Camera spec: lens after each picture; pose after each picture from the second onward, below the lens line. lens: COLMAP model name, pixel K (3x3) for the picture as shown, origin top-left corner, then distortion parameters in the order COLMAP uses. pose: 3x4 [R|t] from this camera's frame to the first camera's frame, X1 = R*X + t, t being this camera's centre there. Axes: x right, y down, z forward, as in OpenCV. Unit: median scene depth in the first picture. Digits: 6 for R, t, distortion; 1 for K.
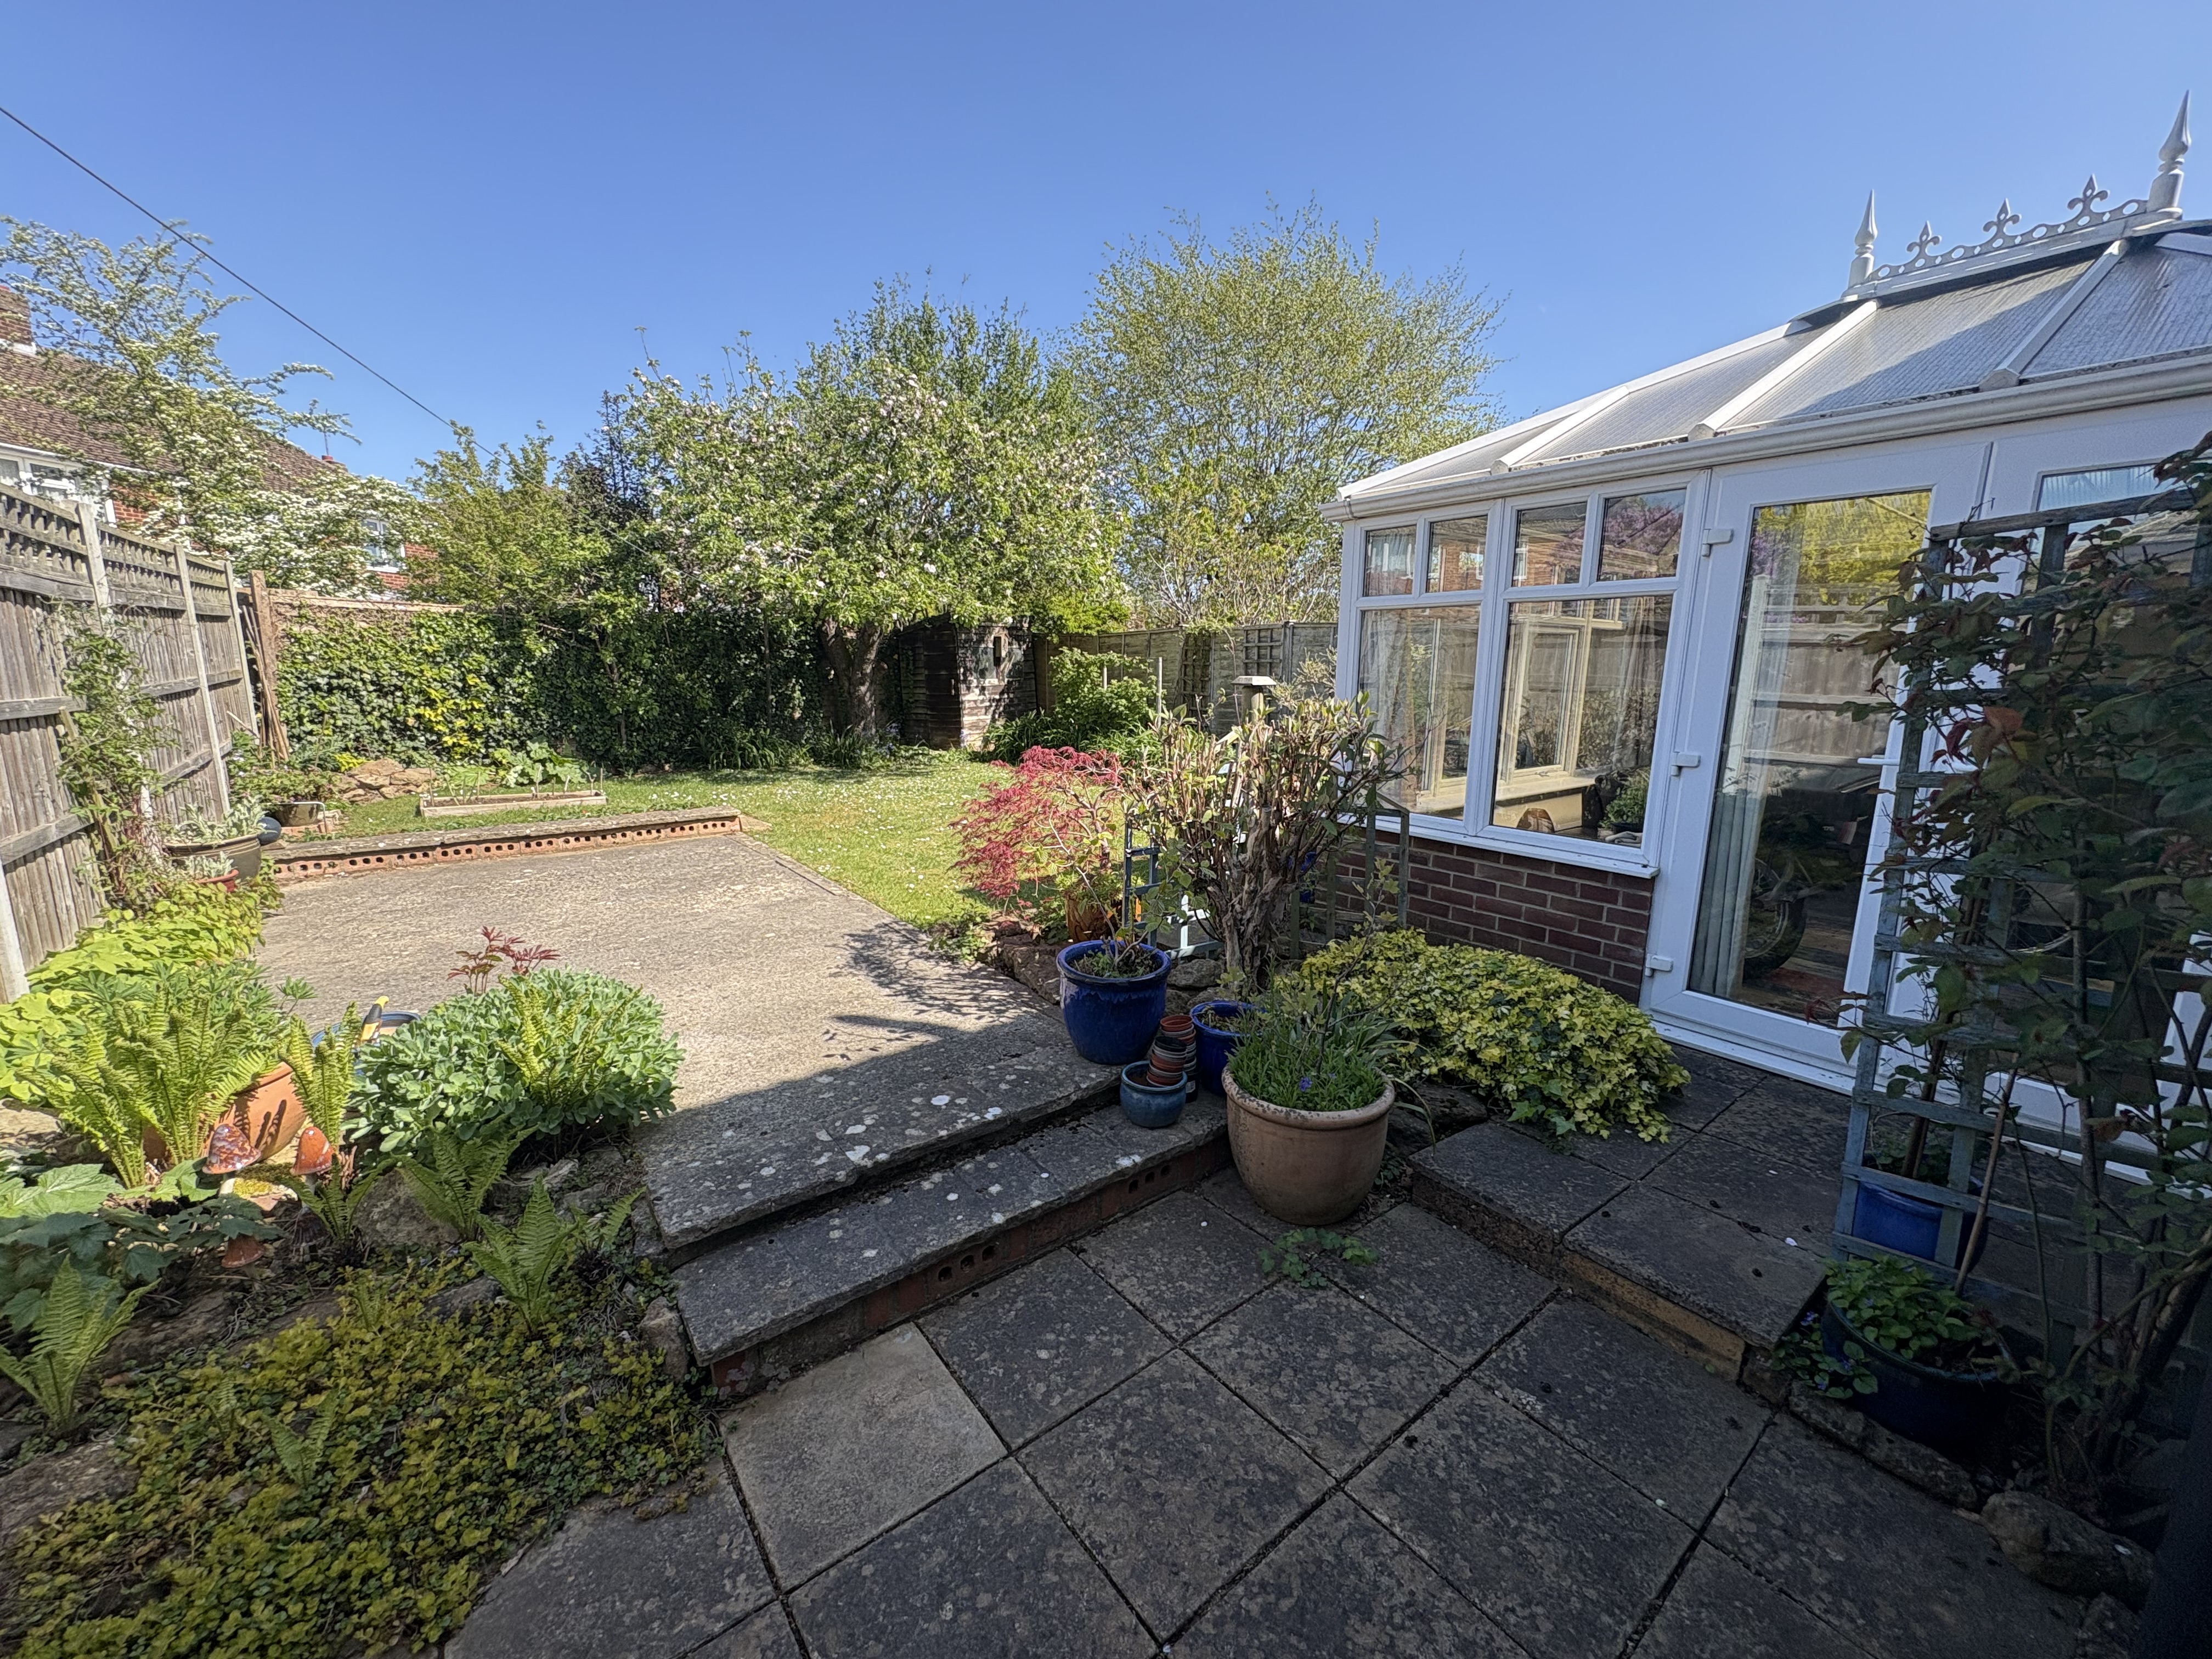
lens RADIAL K [[874.6, 0, 1100.1], [0, 874.6, 824.1], [0, 0, 1]] dist [-0.000009, -0.000166]
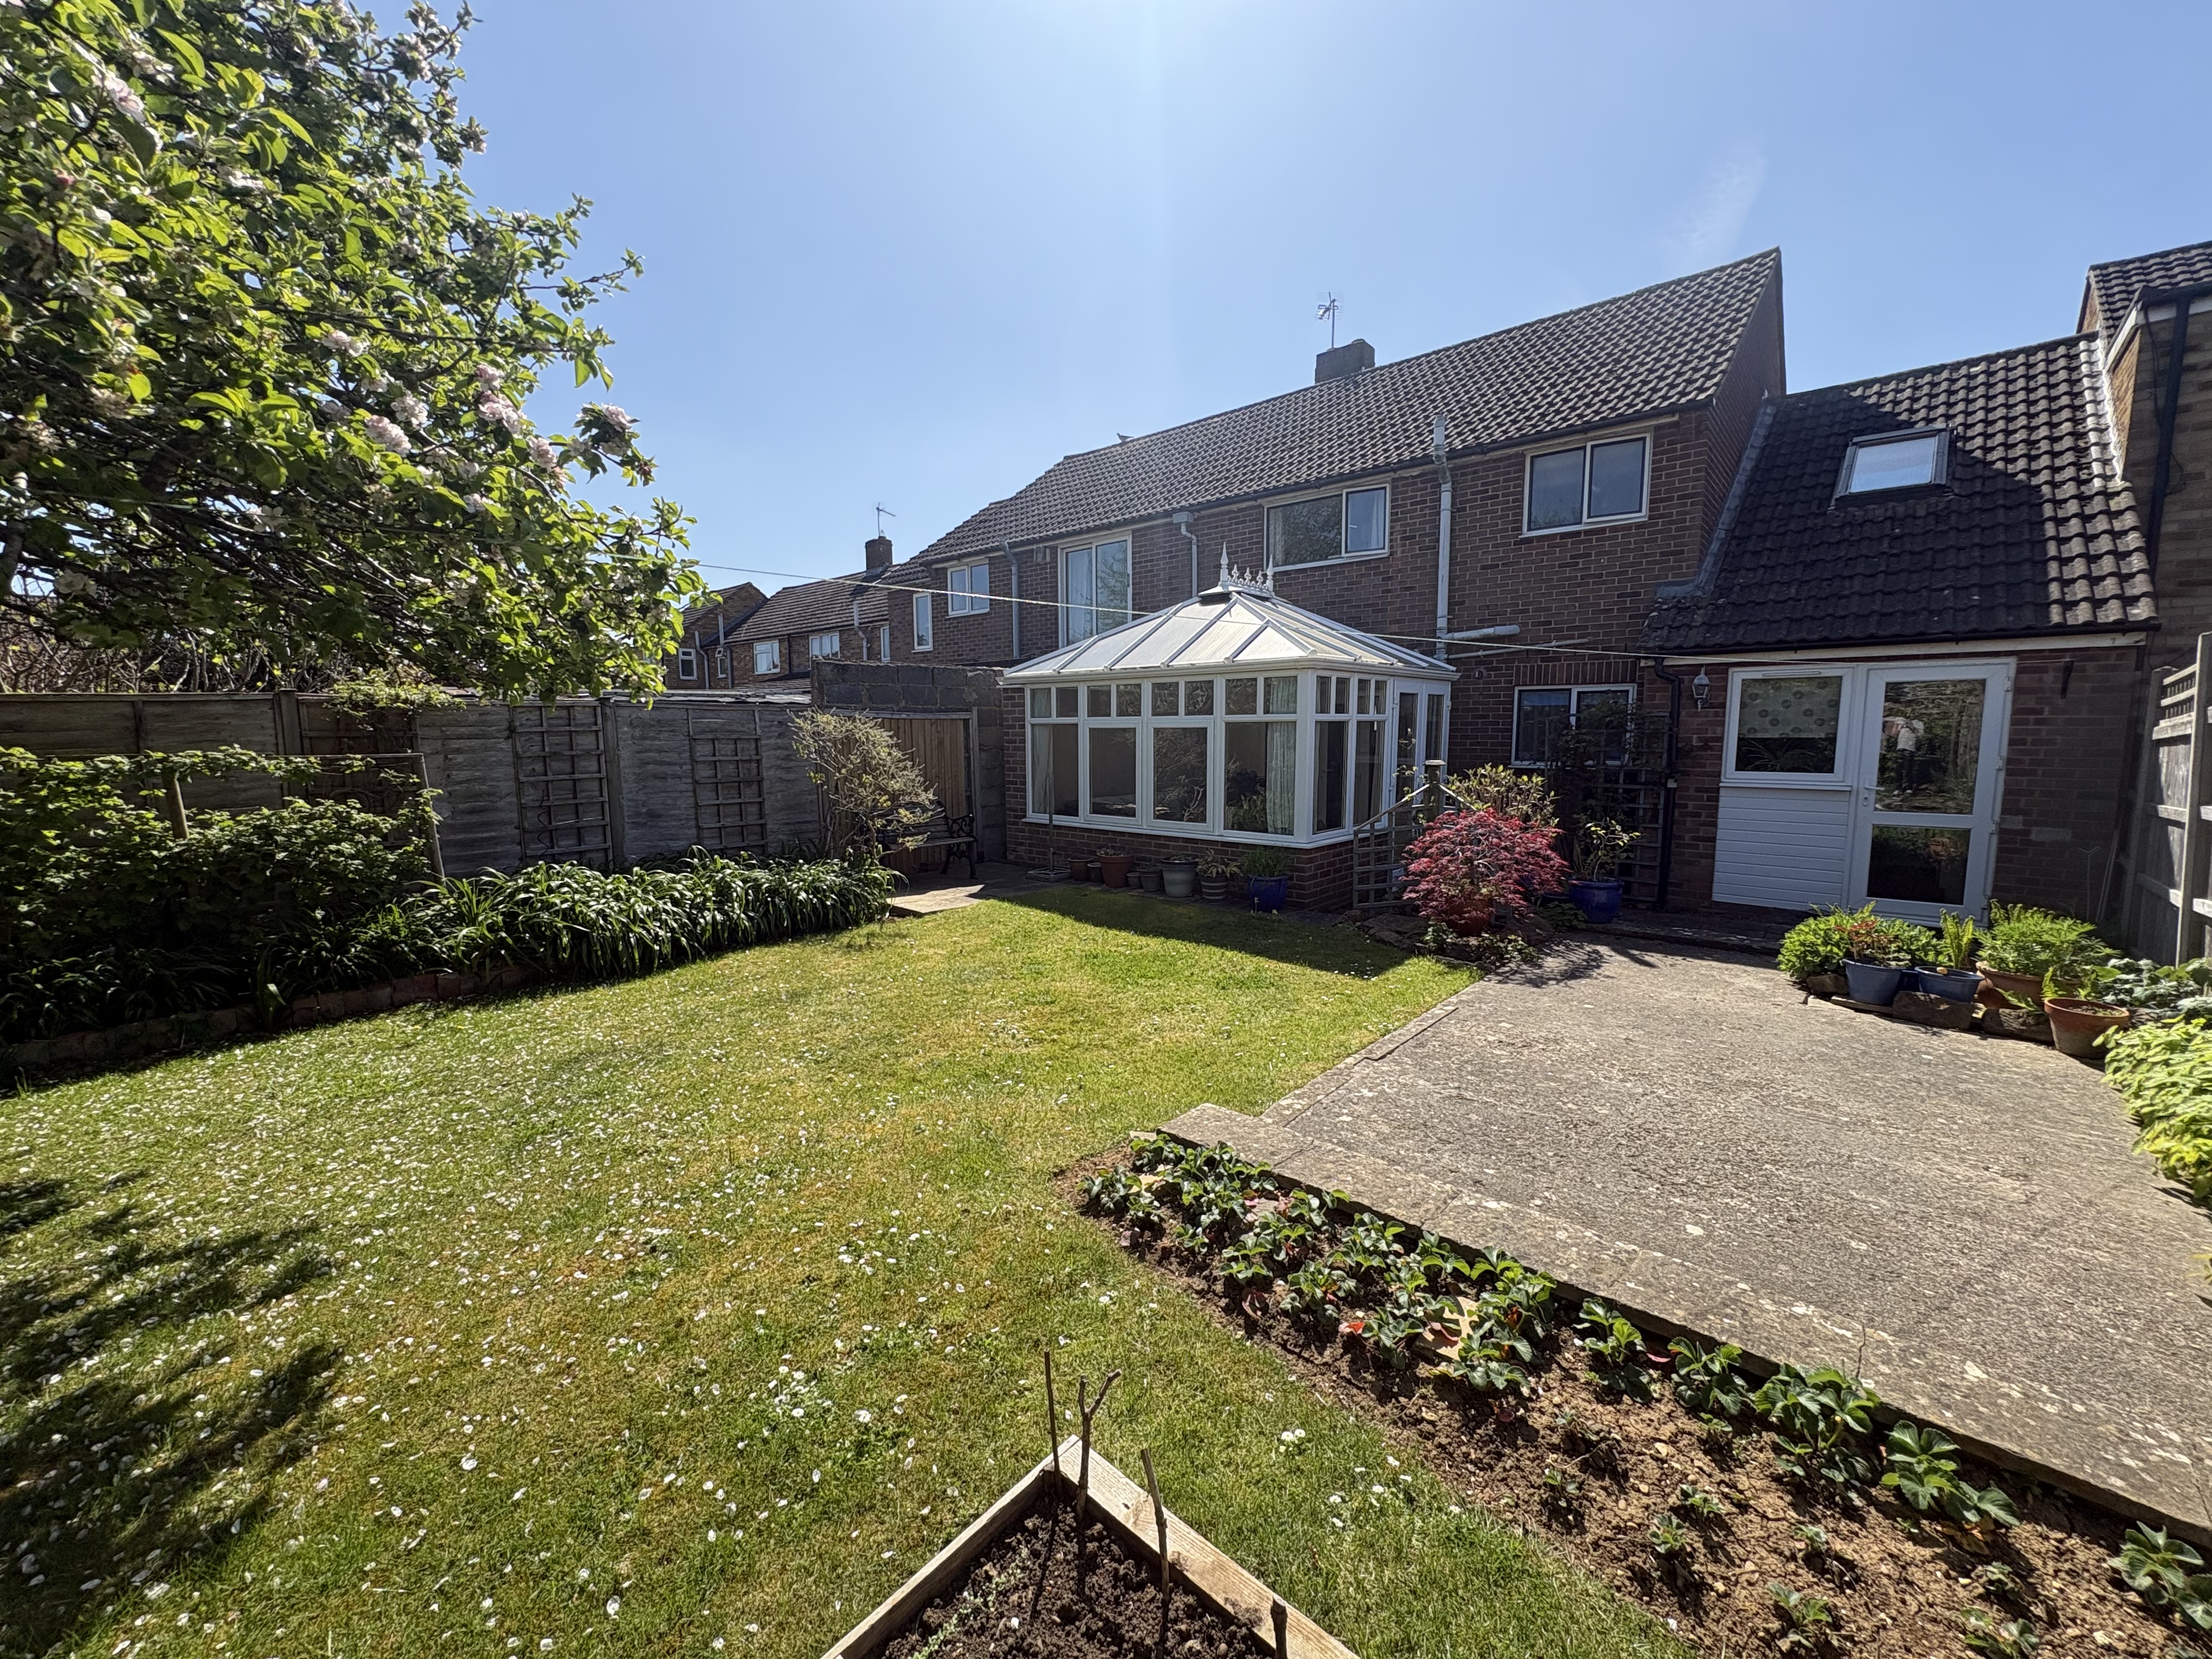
lens RADIAL K [[874.6, 0, 1100.1], [0, 874.6, 824.1], [0, 0, 1]] dist [-0.000009, -0.000166]
pose [[-0.180931, -0.107342, 0.977620, -1.363516], [0.175501, 0.974548, 0.139485, -0.376824], [-0.967710, 0.196810, -0.157487, 1.767901]]
